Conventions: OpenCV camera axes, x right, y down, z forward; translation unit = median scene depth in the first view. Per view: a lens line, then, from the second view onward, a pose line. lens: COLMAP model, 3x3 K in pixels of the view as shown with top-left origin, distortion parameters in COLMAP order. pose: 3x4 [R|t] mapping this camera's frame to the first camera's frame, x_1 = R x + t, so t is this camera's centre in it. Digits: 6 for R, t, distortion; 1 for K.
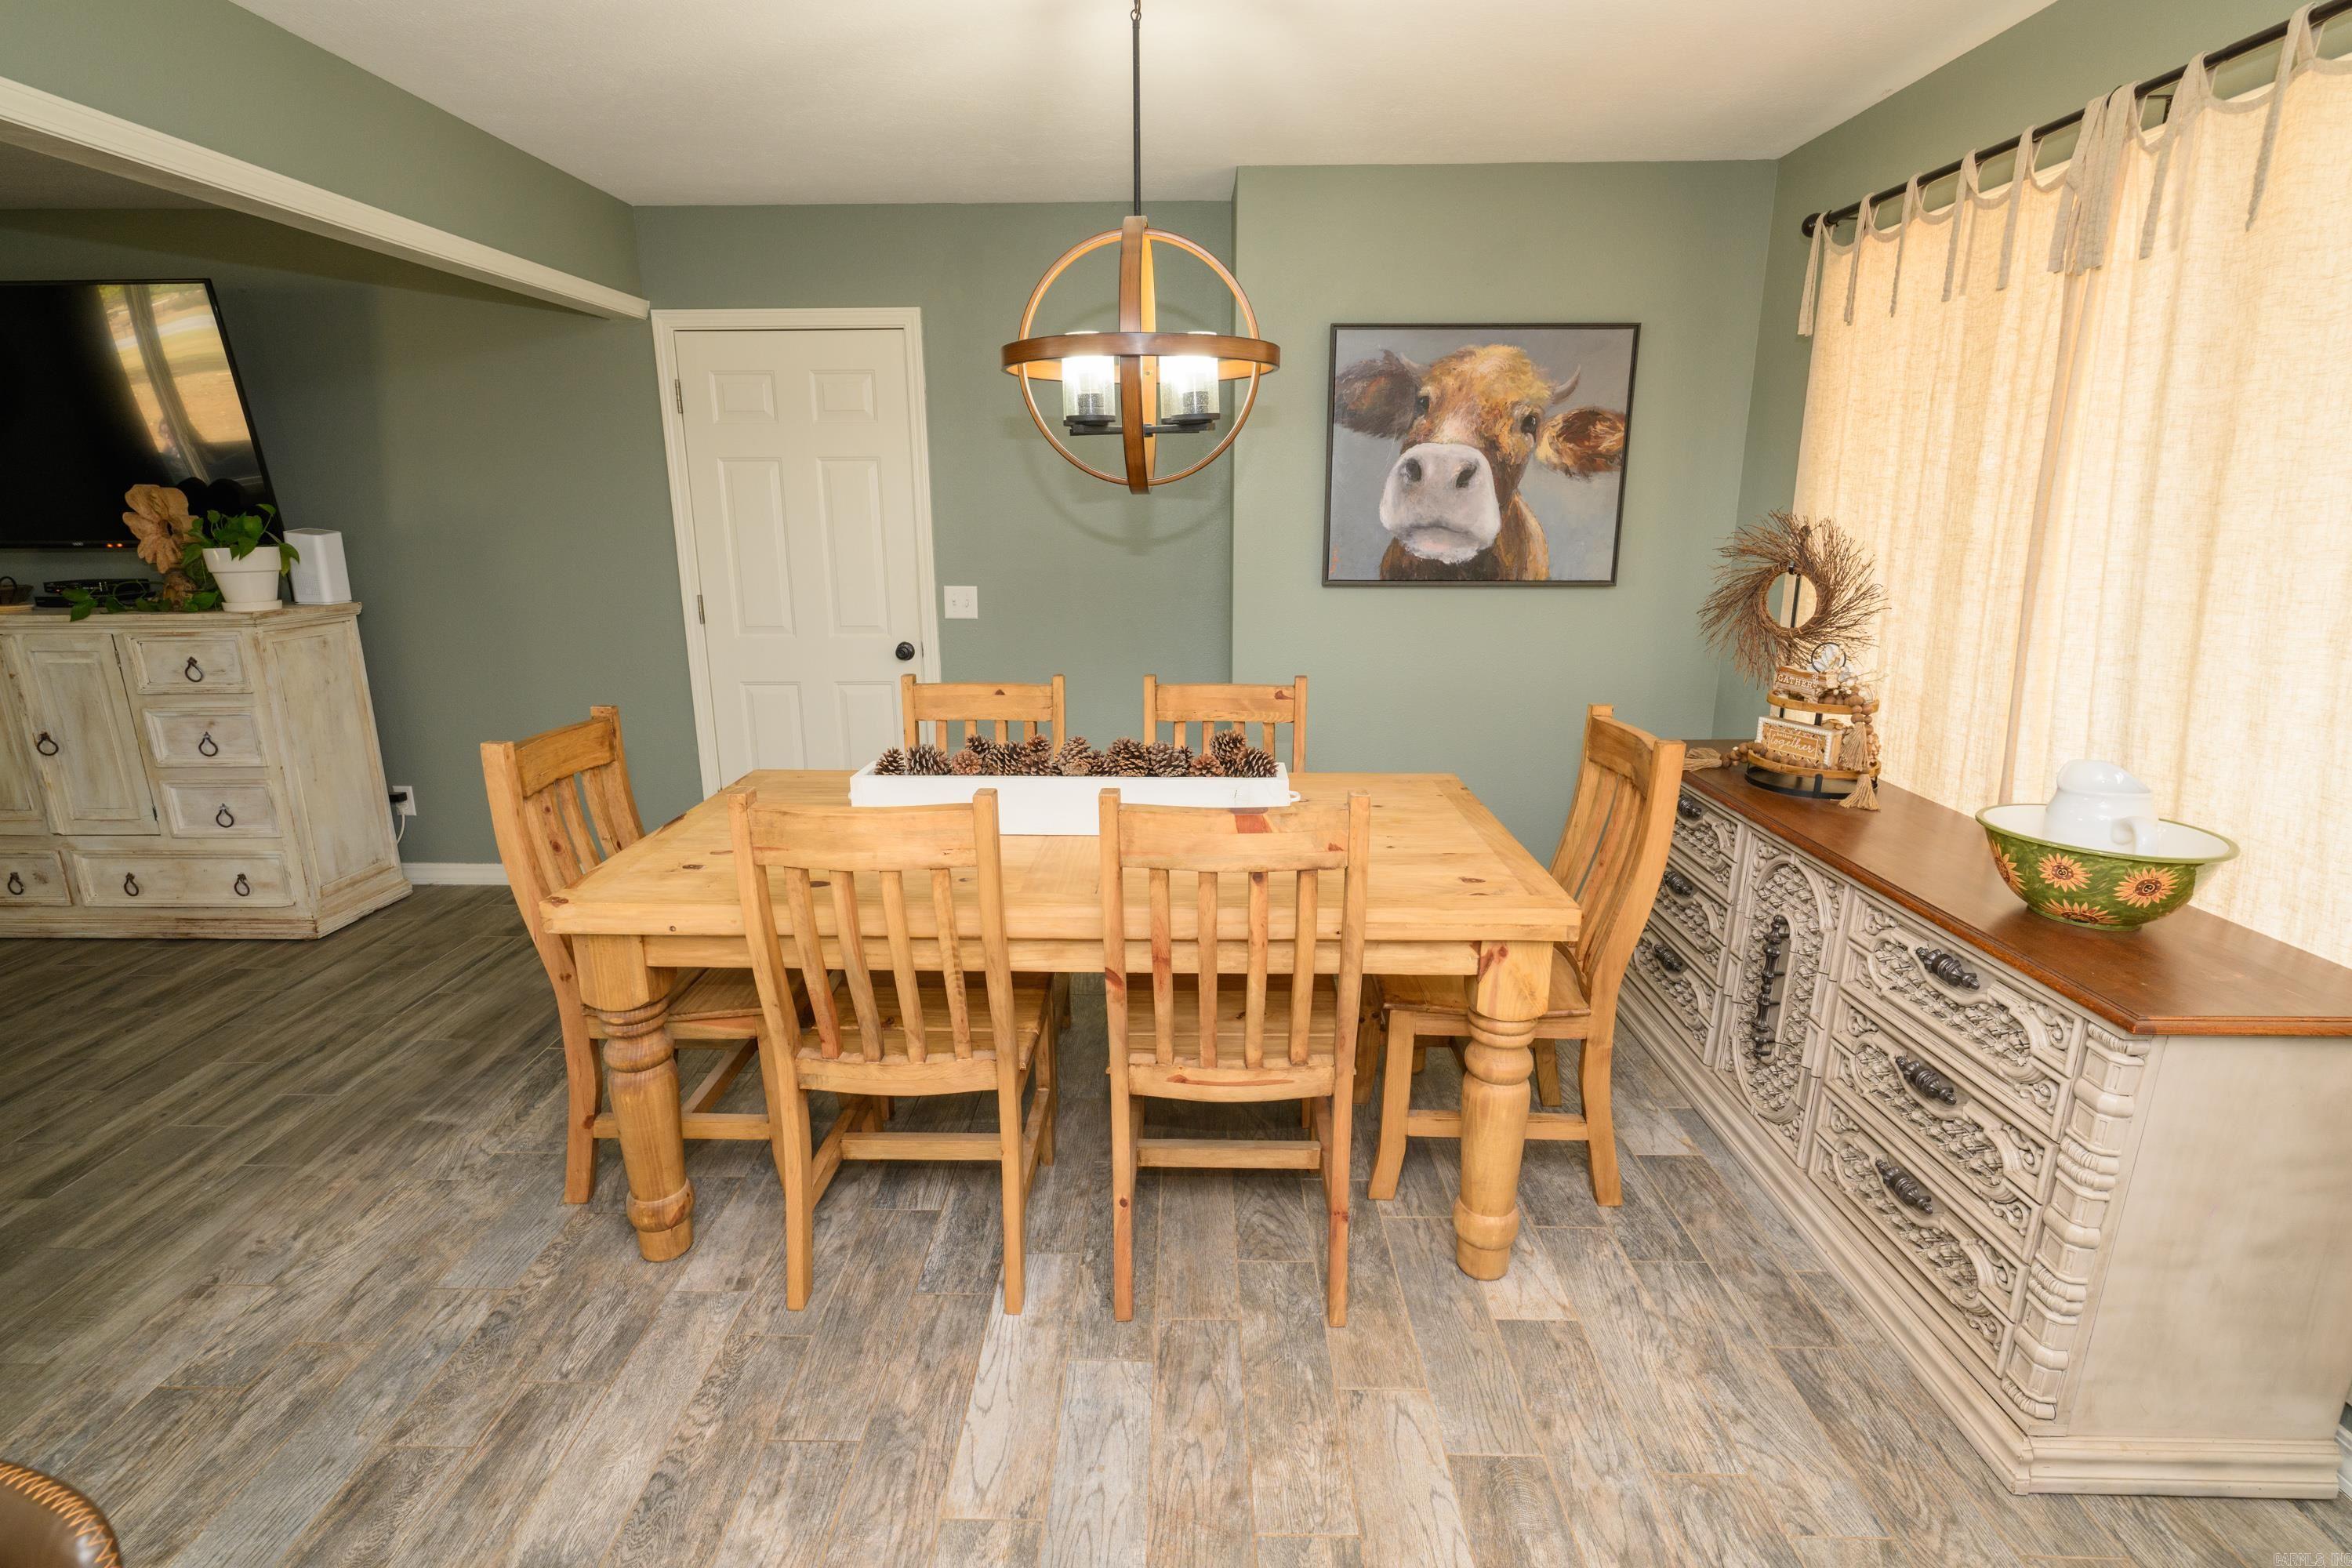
lens RADIAL K [[1111.7, 0, 1161.2], [0, 1111.7, 792.9], [0, 0, 1]] dist [-0.003887, 0.002444]
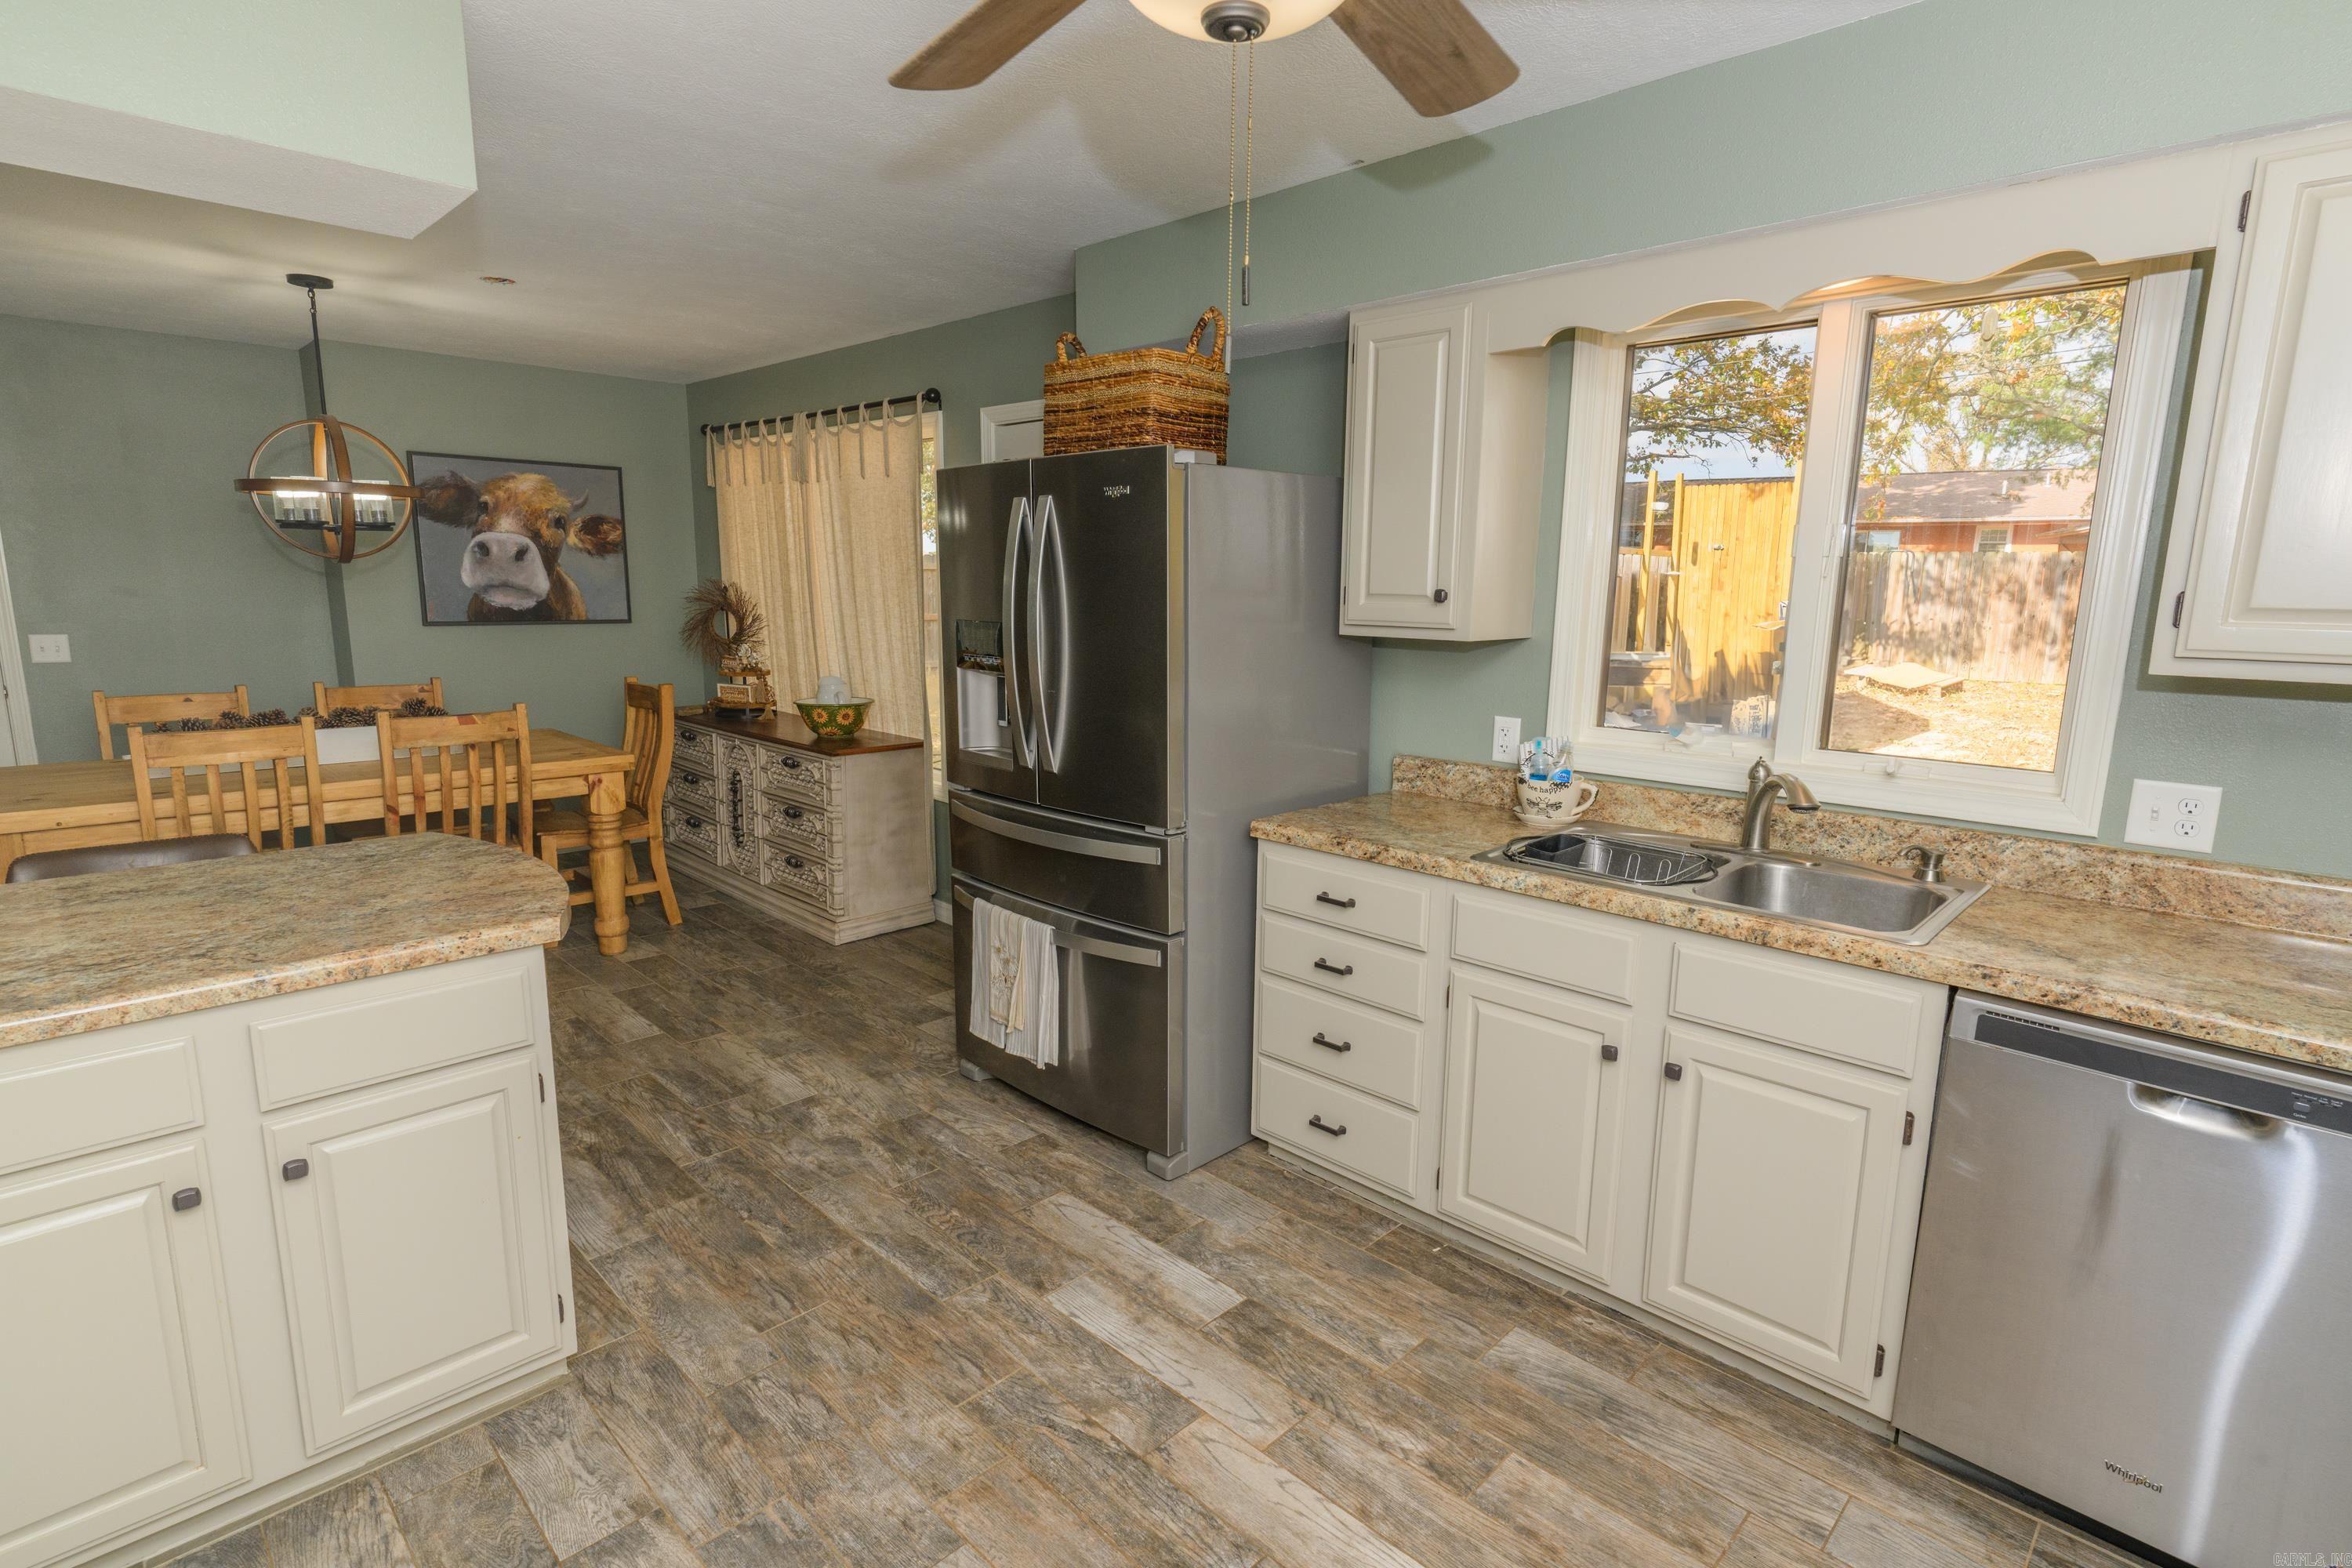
lens RADIAL K [[1184.4, 0, 1177.3], [0, 1184.4, 780.8], [0, 0, 1]] dist [-0.000589, 0.002979]
pose [[0.694454, -0.109269, 0.711192, -0.365805], [0.165598, 0.986141, -0.010188, 0.238516], [-0.700222, 0.124847, 0.702924, -0.930778]]
